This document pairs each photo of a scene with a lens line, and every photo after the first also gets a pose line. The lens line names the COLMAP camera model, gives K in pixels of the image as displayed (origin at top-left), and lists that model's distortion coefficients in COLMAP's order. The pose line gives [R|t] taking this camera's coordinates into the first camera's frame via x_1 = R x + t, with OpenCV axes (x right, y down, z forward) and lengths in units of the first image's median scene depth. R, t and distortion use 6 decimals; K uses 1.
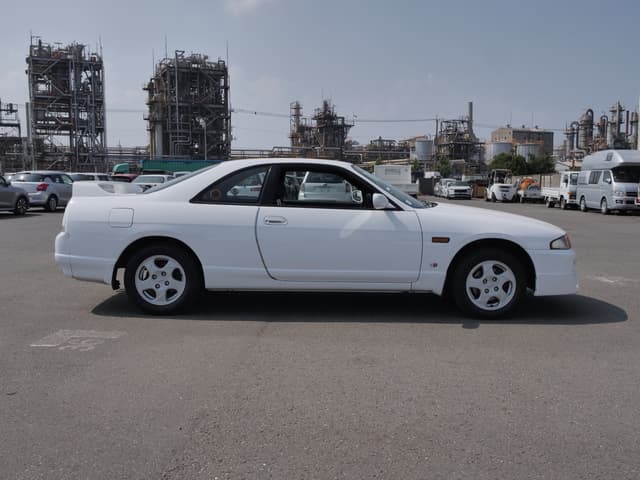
lens RADIAL K [[609.9, 0, 320.0], [0, 609.9, 240.0], [0, 0, 1]] dist [-0.002138, 0.002046]
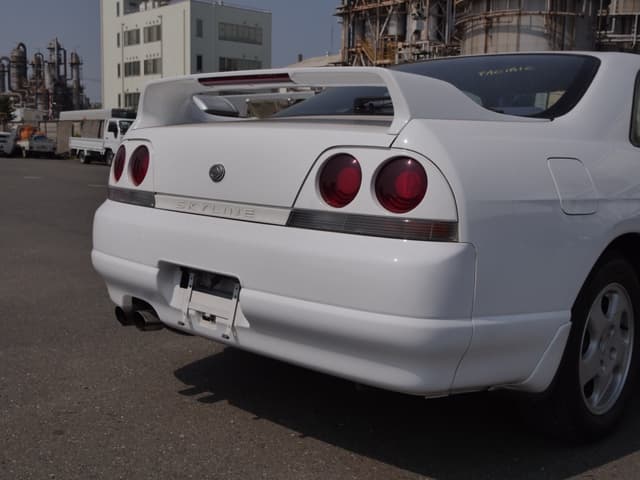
lens RADIAL K [[744.1, 0, 320.0], [0, 744.1, 240.0], [0, 0, 1]] dist [0.006477, 0.011498]
pose [[0.693538, -0.075450, 0.716458, -0.131479], [0.040953, 0.997021, 0.065353, -0.007259], [-0.719255, -0.015984, 0.694563, 0.148825]]
